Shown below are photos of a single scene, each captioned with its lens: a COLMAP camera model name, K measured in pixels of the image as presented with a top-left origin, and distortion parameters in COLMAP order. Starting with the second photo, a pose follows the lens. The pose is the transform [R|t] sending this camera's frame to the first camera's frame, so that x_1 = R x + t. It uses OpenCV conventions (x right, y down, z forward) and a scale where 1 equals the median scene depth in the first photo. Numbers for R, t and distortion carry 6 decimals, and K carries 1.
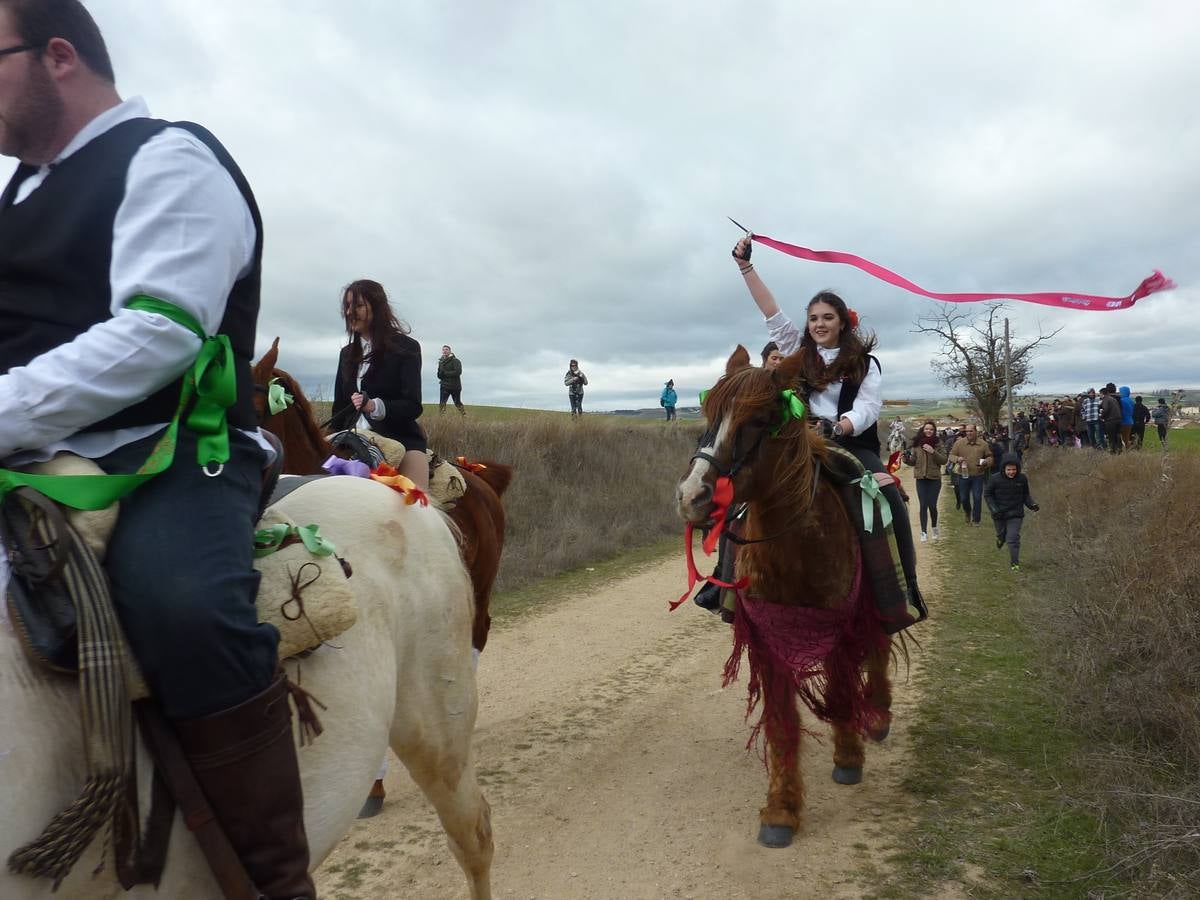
lens RADIAL K [[1074.5, 0, 600.0], [0, 1074.5, 450.0], [0, 0, 1]] dist [-0.005335, -0.015063]
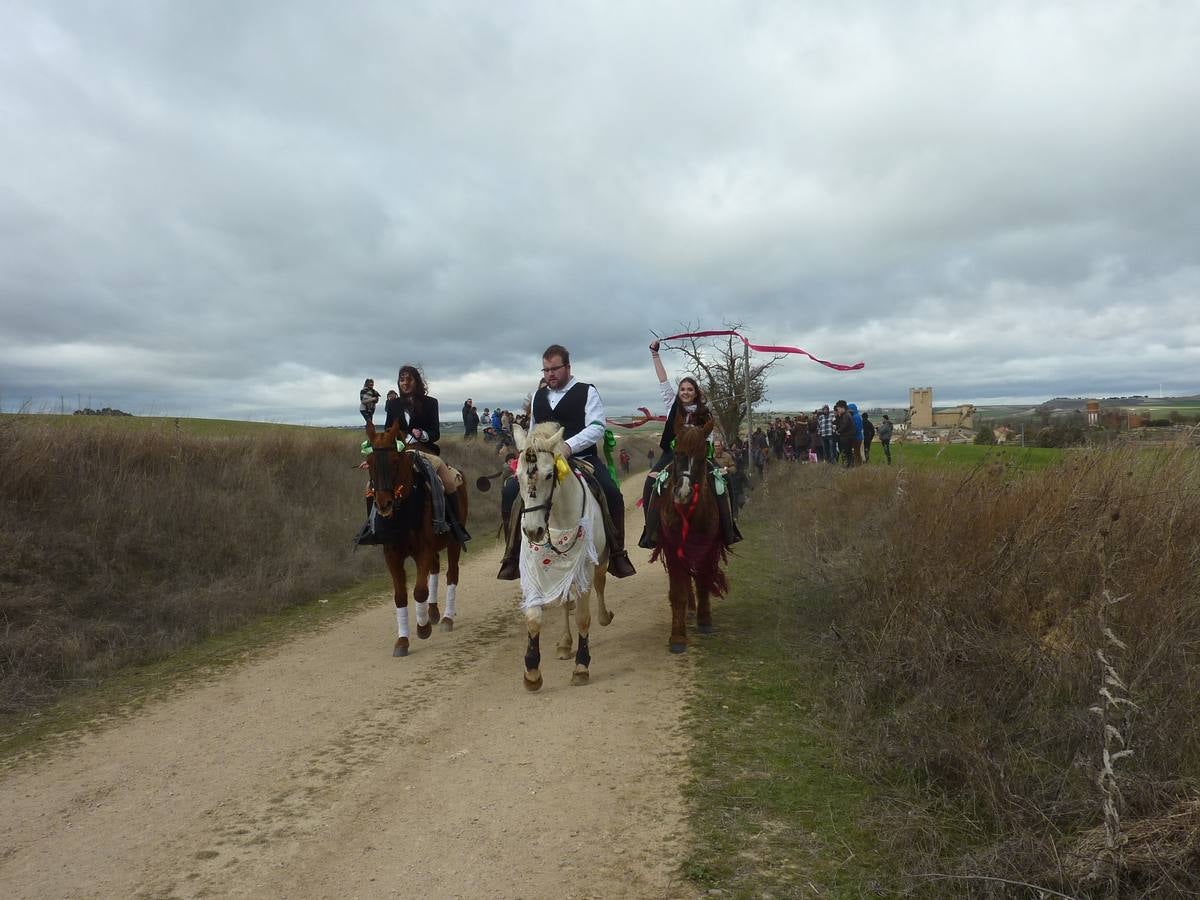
lens RADIAL K [[890.7, 0, 600.2], [0, 890.7, 452.4], [0, 0, 1]] dist [-0.040398, -0.000571]
pose [[0.970867, -0.002816, 0.239604, 0.044291], [0.005119, 0.999947, -0.008986, -0.005813], [-0.239566, 0.009951, 0.970829, 0.263232]]
